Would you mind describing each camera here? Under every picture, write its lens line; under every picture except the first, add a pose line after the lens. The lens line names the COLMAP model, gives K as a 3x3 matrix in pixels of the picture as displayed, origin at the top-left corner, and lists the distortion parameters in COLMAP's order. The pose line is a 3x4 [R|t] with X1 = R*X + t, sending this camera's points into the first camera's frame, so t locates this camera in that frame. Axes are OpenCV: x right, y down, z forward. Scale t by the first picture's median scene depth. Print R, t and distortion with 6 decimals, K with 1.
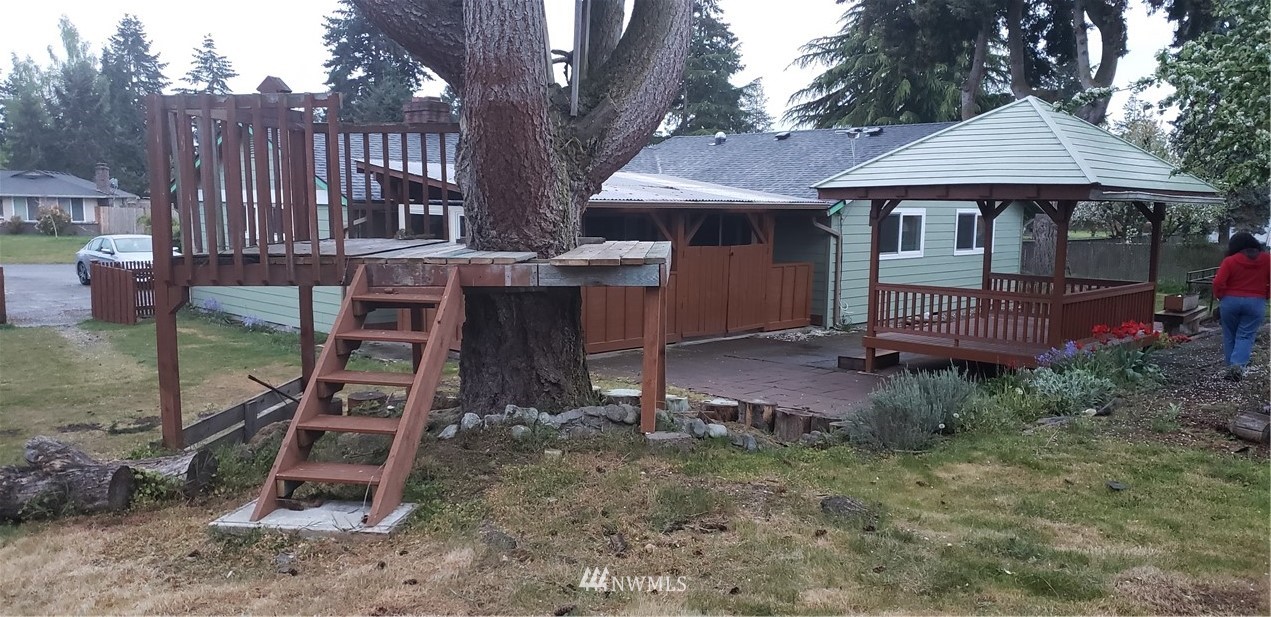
lens RADIAL K [[980.6, 0, 641.0], [0, 980.6, 333.2], [0, 0, 1]] dist [0.038550, -0.018041]
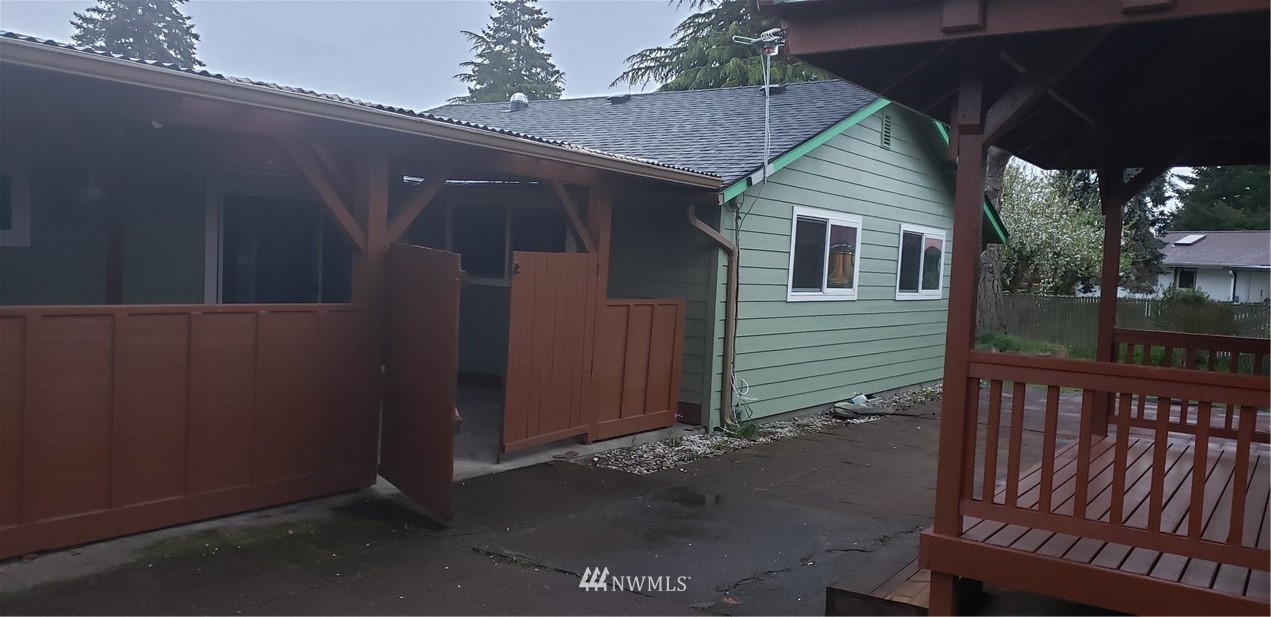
lens RADIAL K [[980.6, 0, 626.4], [0, 980.6, 333.5], [0, 0, 1]] dist [0.038550, -0.018041]
pose [[0.985546, 0.021963, 0.167980, 0.024873], [-0.013058, 0.998459, -0.053937, -0.011020], [-0.168906, 0.050964, 0.984314, 0.206697]]
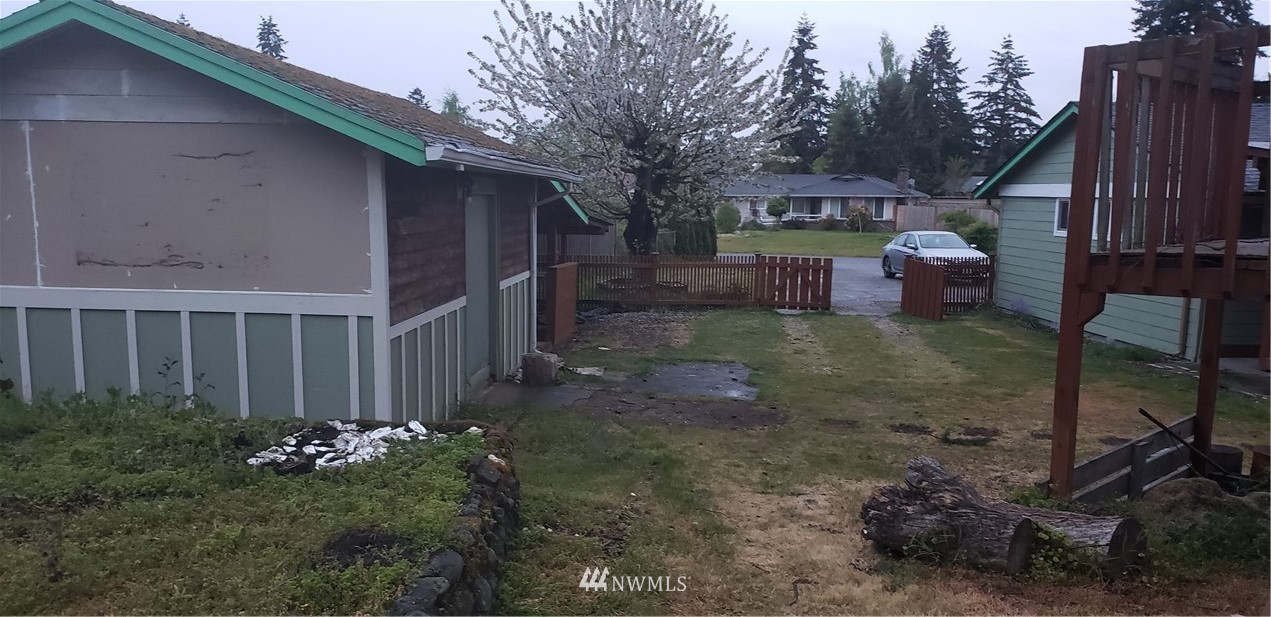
lens RADIAL K [[980.6, 0, 625.8], [0, 980.6, 333.5], [0, 0, 1]] dist [0.038550, -0.018041]
pose [[0.727702, 0.092873, -0.679576, -0.021666], [-0.092634, 0.995020, 0.036788, -0.000993], [0.679609, 0.036181, 0.732682, 0.018984]]
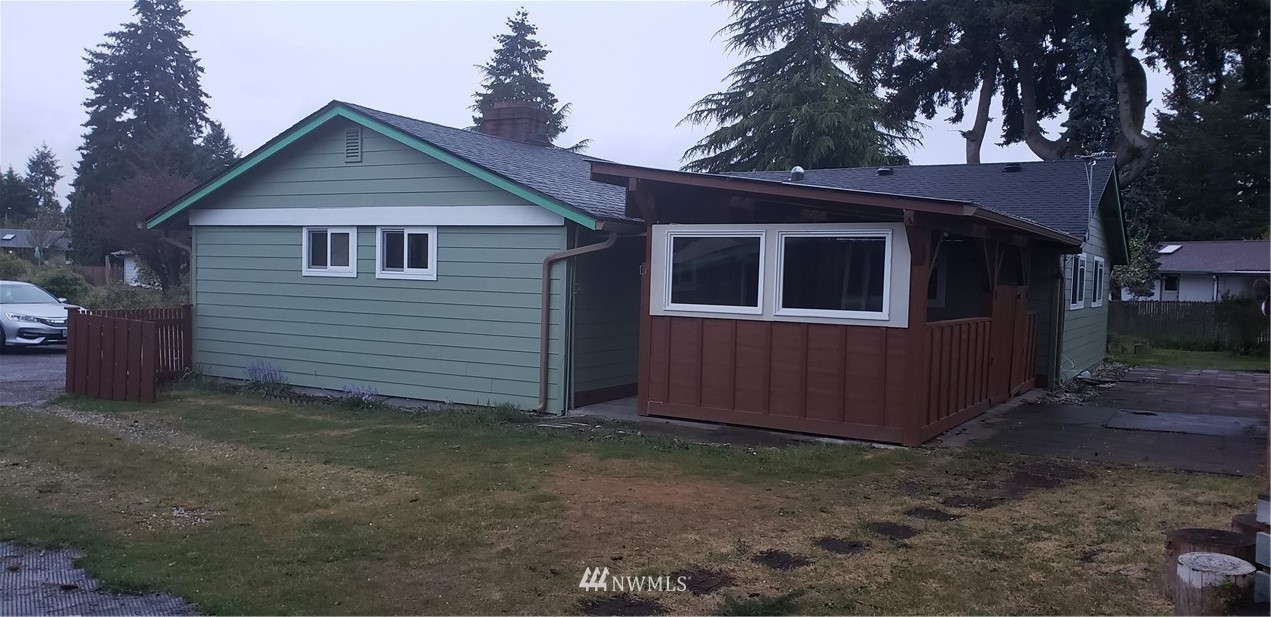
lens RADIAL K [[980.6, 0, 627.3], [0, 980.6, 335.6], [0, 0, 1]] dist [0.038550, -0.018041]
pose [[0.971557, -0.003151, 0.236785, -0.148006], [0.018926, 0.997746, -0.064377, -0.001400], [-0.236048, 0.067028, 0.969427, 0.109487]]
